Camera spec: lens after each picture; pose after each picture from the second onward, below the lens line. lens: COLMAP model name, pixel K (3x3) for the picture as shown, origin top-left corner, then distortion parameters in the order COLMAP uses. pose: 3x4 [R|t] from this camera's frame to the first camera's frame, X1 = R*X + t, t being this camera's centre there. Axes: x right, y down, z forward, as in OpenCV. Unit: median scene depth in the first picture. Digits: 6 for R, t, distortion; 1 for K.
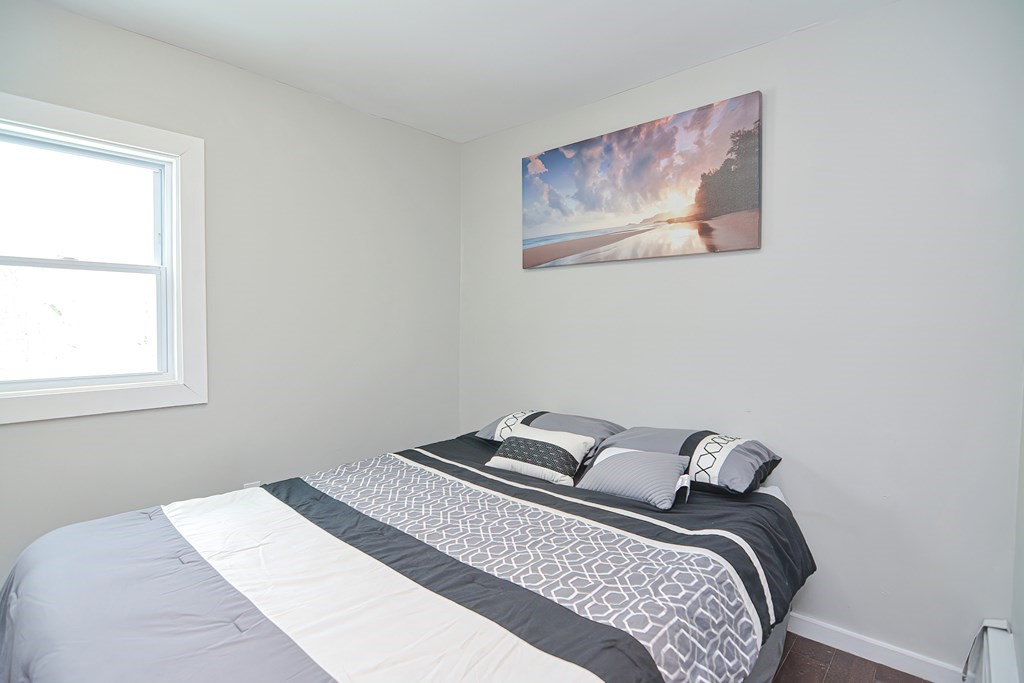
lens RADIAL K [[505.6, 0, 511.9], [0, 505.6, 337.4], [0, 0, 1]] dist [0.001453, 0.000127]
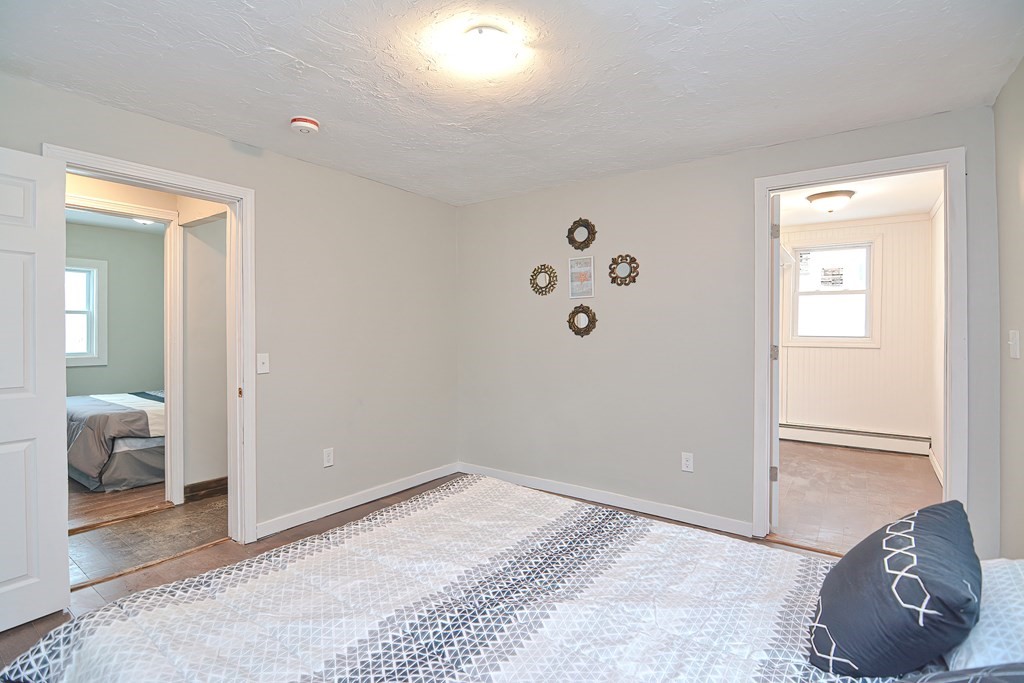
lens RADIAL K [[505.6, 0, 512.0], [0, 505.6, 339.0], [0, 0, 1]] dist [0.001453, 0.000127]
pose [[0.992863, 0.001102, 0.119252, 1.111111], [0.000251, 0.999936, -0.011326, 0.030170], [-0.119257, 0.011275, 0.992799, -1.770167]]
